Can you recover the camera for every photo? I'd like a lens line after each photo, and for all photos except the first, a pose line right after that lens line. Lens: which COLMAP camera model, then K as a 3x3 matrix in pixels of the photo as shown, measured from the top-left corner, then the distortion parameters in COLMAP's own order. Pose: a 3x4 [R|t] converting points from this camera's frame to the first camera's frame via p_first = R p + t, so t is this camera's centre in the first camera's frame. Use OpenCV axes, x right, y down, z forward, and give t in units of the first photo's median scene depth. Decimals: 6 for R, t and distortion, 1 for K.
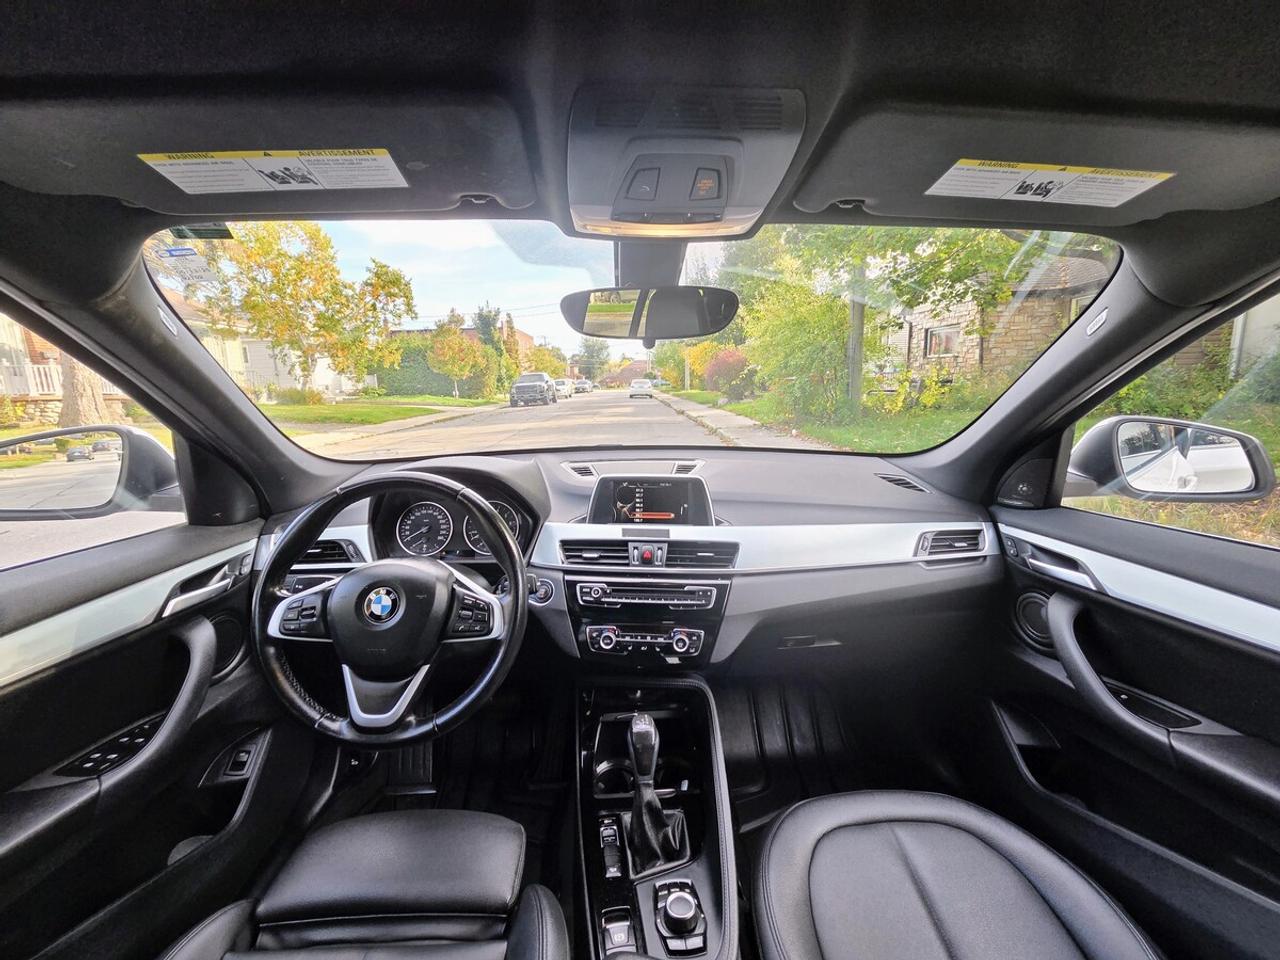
lens RADIAL K [[525.4, 0, 632.8], [0, 525.4, 484.6], [0, 0, 1]] dist [0.003475, -0.001707]
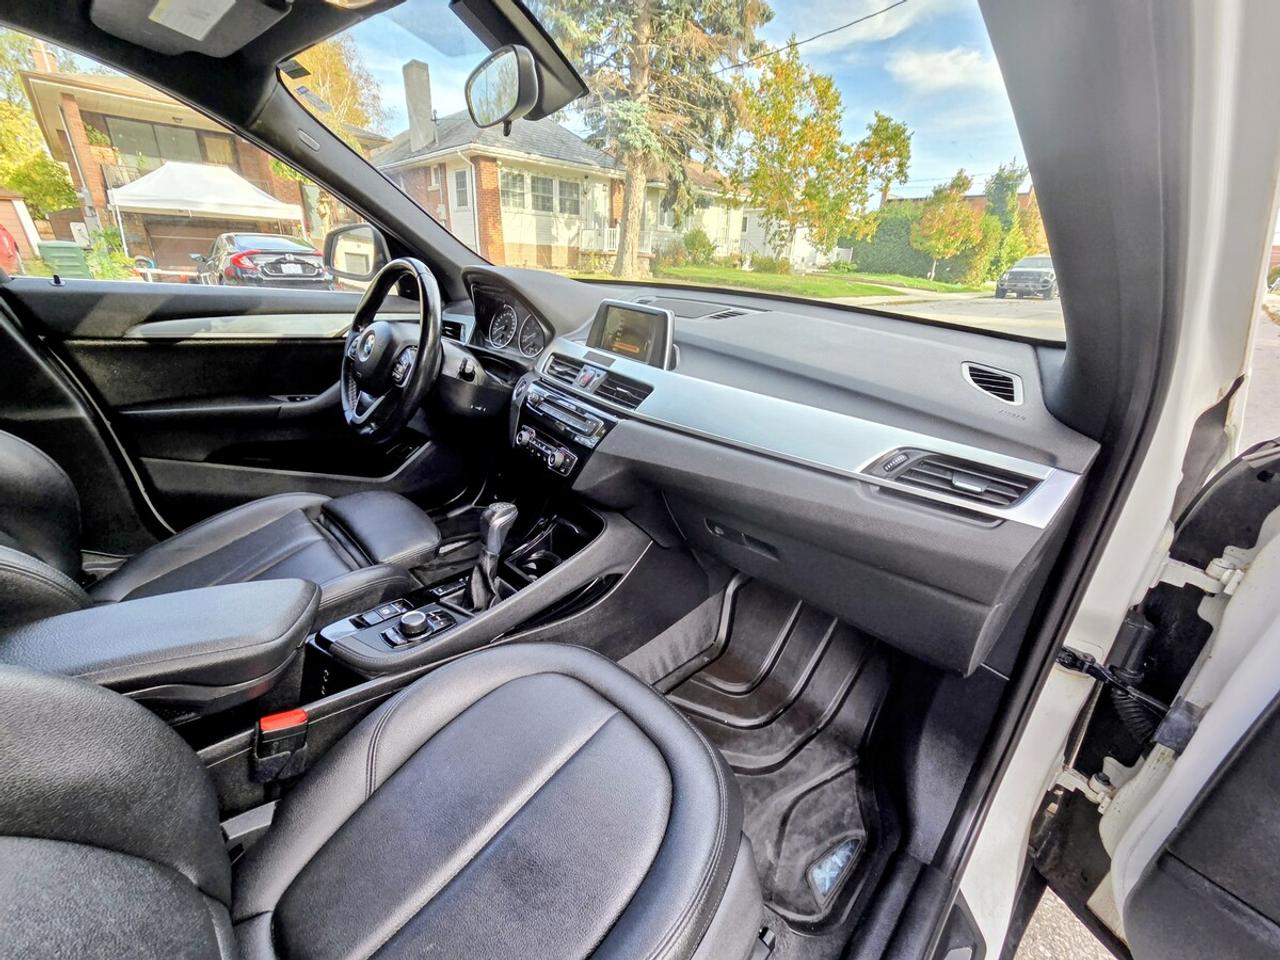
lens RADIAL K [[525.4, 0, 627.2], [0, 525.4, 474.4], [0, 0, 1]] dist [0.003475, -0.001707]
pose [[0.672617, 0.331543, -0.661562, 0.763175], [-0.196198, 0.941920, 0.272569, 0.016662], [0.713507, -0.053537, 0.698600, 0.323154]]
